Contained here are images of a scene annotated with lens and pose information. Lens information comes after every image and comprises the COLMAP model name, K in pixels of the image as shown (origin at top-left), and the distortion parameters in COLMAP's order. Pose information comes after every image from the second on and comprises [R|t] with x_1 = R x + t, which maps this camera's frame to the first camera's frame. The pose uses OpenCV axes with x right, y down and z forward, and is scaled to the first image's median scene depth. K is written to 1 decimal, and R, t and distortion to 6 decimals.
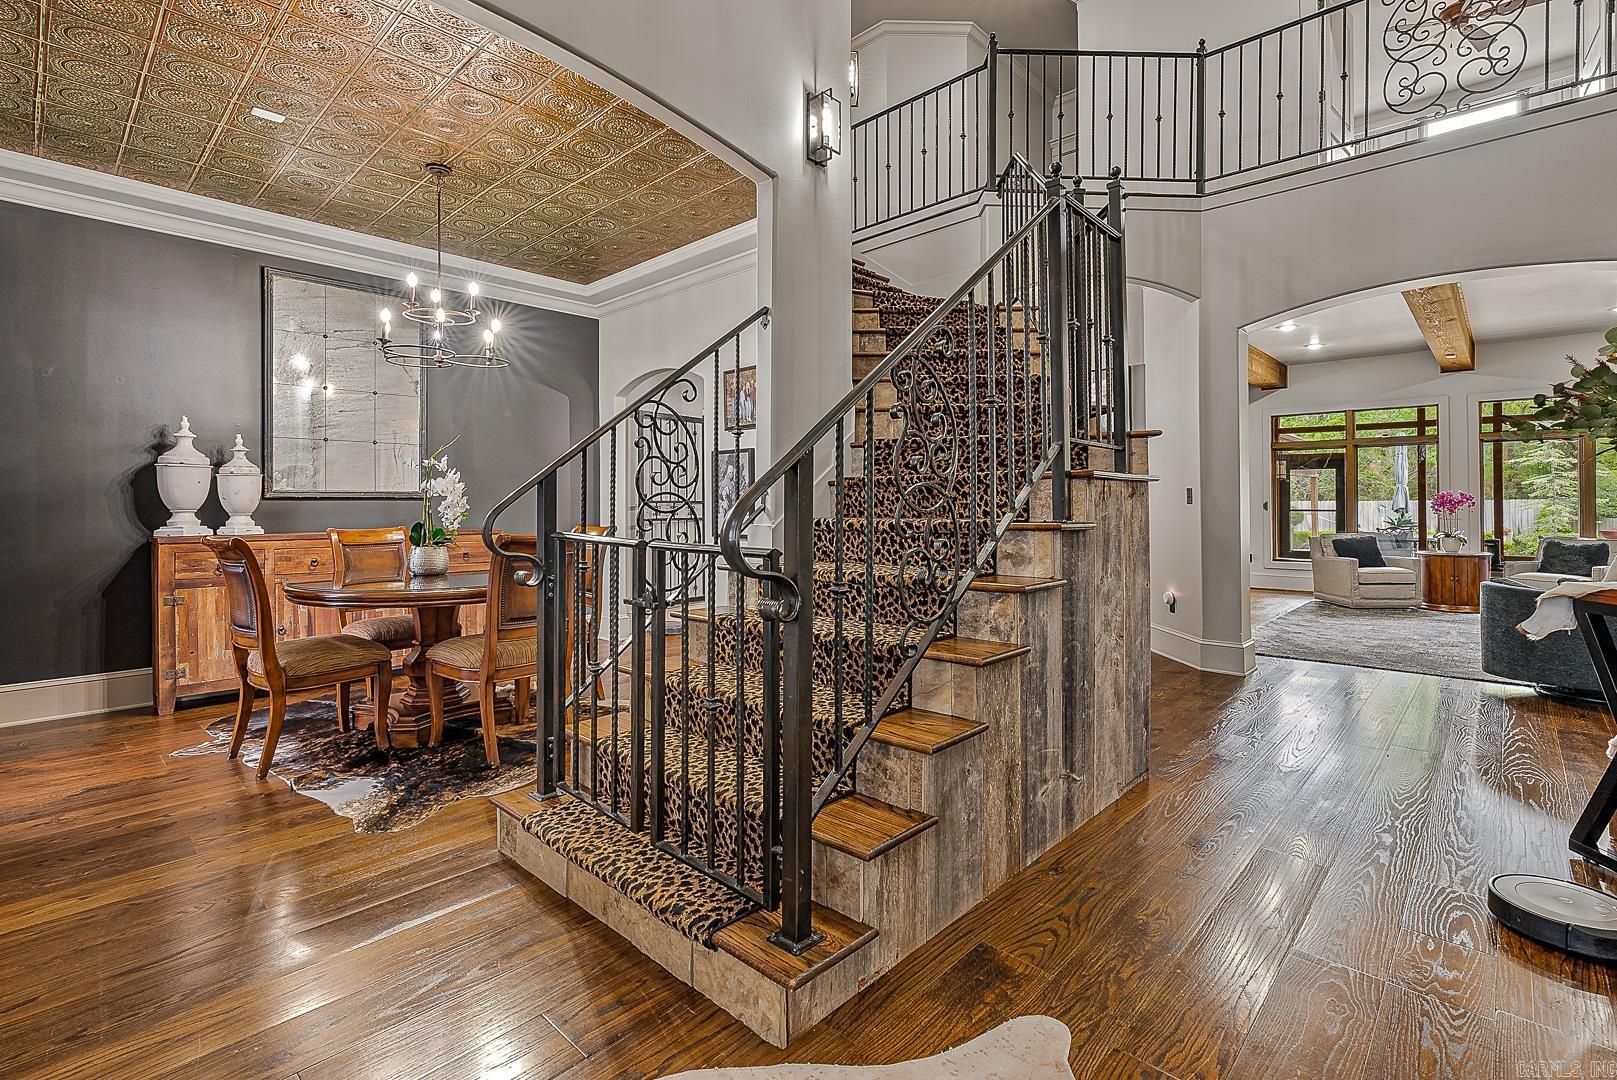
lens RADIAL K [[744.5, 0, 818.3], [0, 744.5, 526.5], [0, 0, 1]] dist [-0.003841, -0.000550]
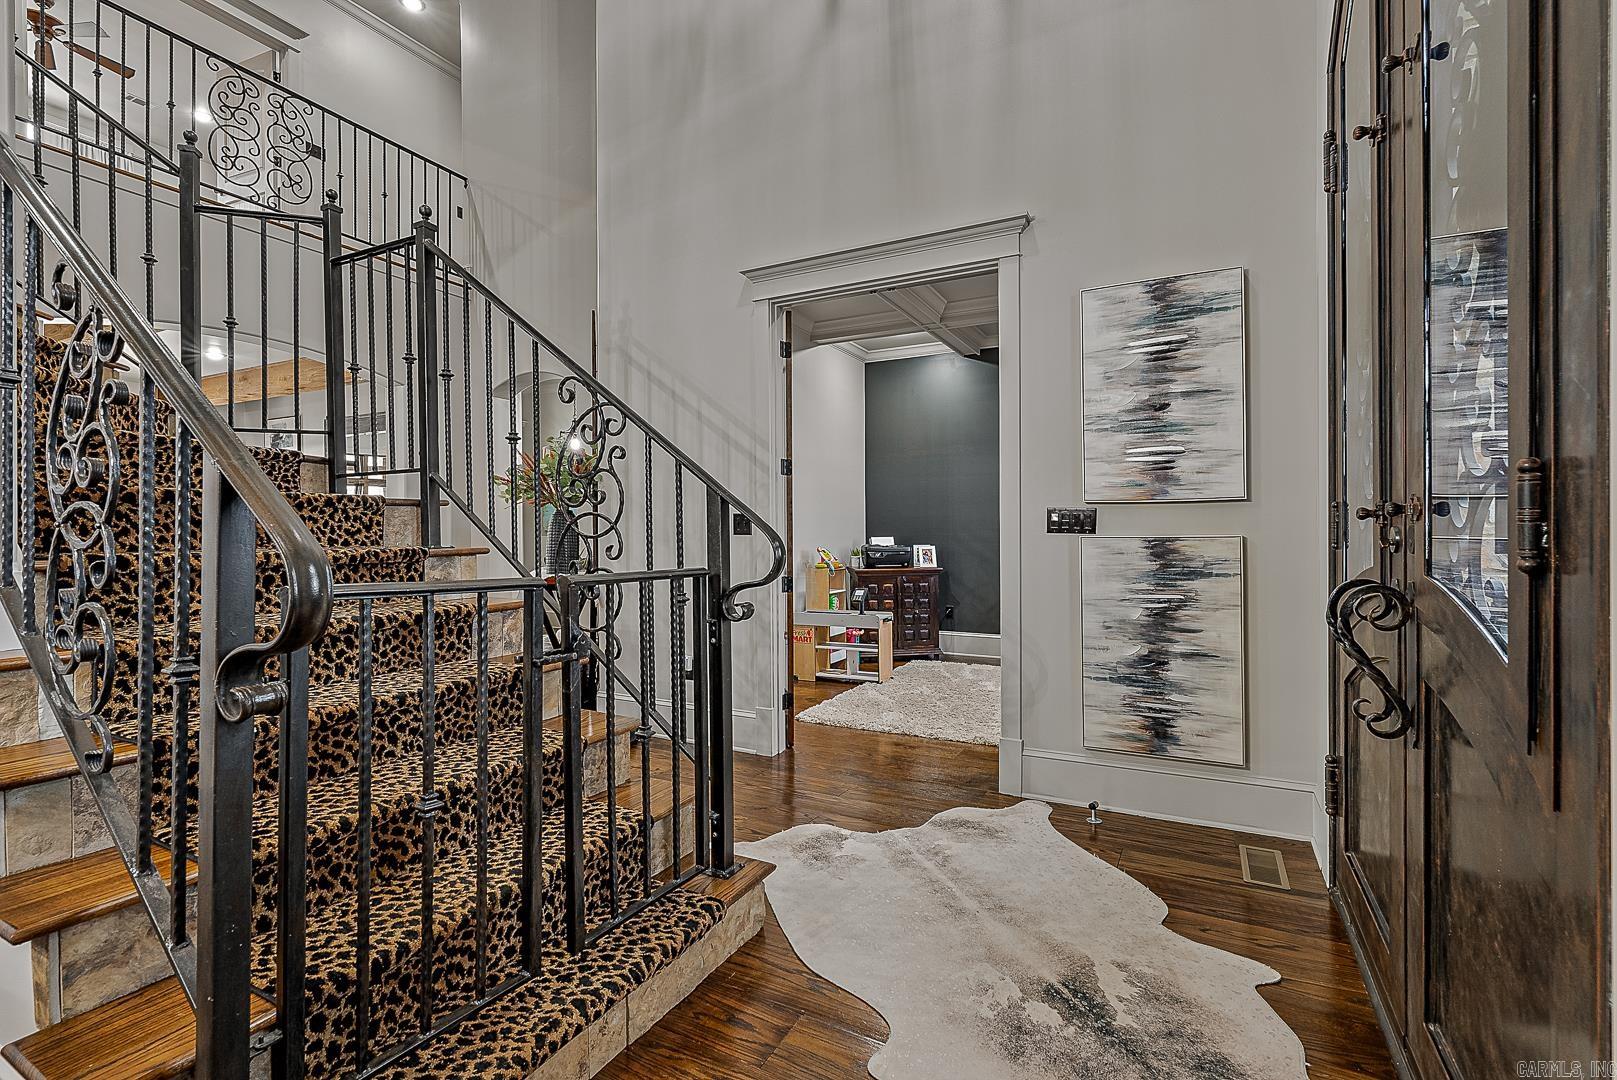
lens RADIAL K [[744.5, 0, 818.3], [0, 744.5, 526.5], [0, 0, 1]] dist [-0.003841, -0.000550]
pose [[-0.265847, 0.007275, 0.963988, -0.848780], [0.027037, 0.999634, -0.000088, -0.021322], [-0.963636, 0.026040, -0.265946, 0.751194]]
